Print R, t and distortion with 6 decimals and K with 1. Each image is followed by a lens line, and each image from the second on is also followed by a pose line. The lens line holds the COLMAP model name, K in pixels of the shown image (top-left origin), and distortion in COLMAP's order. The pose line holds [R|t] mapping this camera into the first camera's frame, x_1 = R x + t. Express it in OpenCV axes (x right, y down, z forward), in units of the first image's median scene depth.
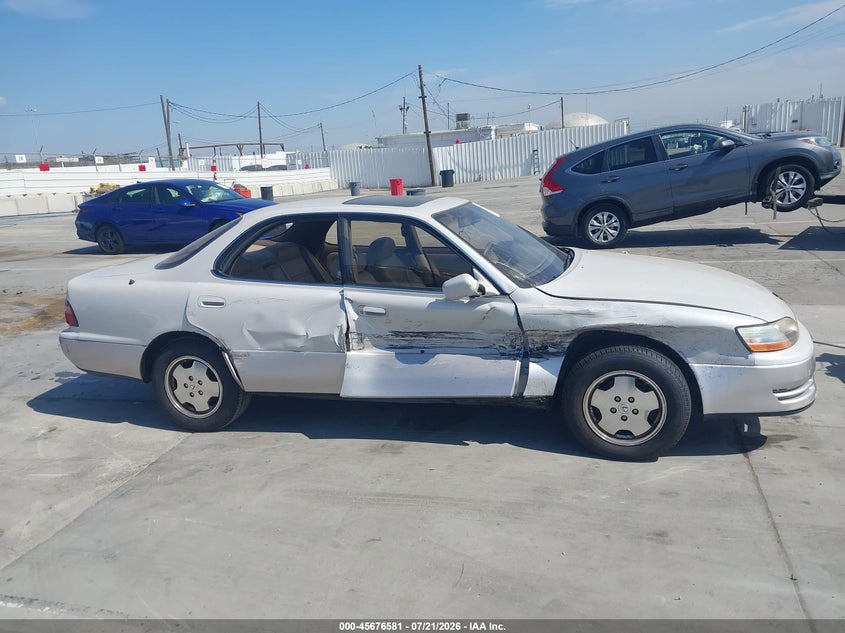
lens RADIAL K [[664.3, 0, 437.1], [0, 664.3, 315.9], [0, 0, 1]] dist [0.011115, -0.016242]
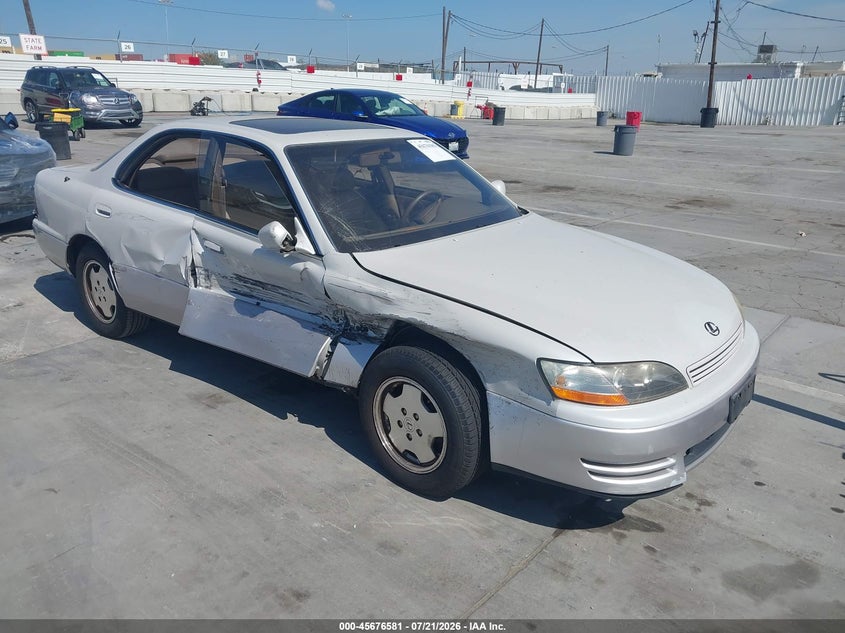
lens RADIAL K [[664.3, 0, 437.1], [0, 664.3, 315.9], [0, 0, 1]] dist [0.011115, -0.016242]
pose [[0.913393, 0.207950, -0.349958, 0.496604], [-0.169829, 0.975951, 0.136669, -0.088898], [0.369962, -0.065399, 0.926742, 0.262644]]
